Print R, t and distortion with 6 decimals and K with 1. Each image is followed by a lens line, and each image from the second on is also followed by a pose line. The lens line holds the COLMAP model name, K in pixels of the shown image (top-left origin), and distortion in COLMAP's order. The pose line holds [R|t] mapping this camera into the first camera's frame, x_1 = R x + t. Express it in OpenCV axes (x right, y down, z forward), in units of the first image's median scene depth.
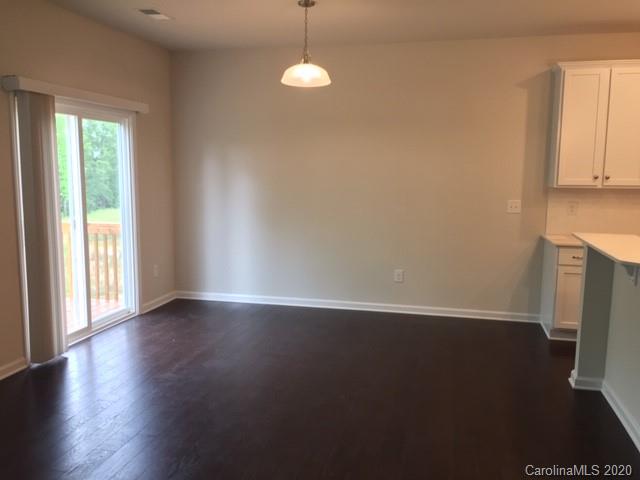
lens RADIAL K [[552.6, 0, 321.0], [0, 552.6, 237.9], [0, 0, 1]] dist [0.046749, -0.017069]
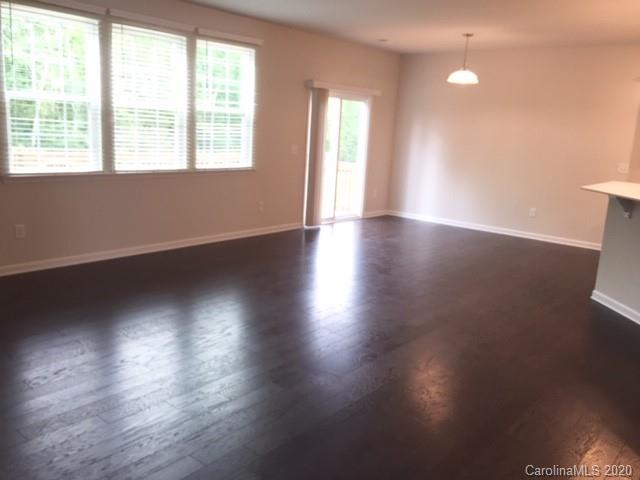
lens RADIAL K [[552.6, 0, 321.6], [0, 552.6, 235.5], [0, 0, 1]] dist [0.046749, -0.017069]
pose [[0.891874, 0.128385, -0.433680, 0.325091], [-0.105360, 0.991462, 0.076833, 0.084476], [0.439842, -0.022833, 0.897785, -0.609151]]
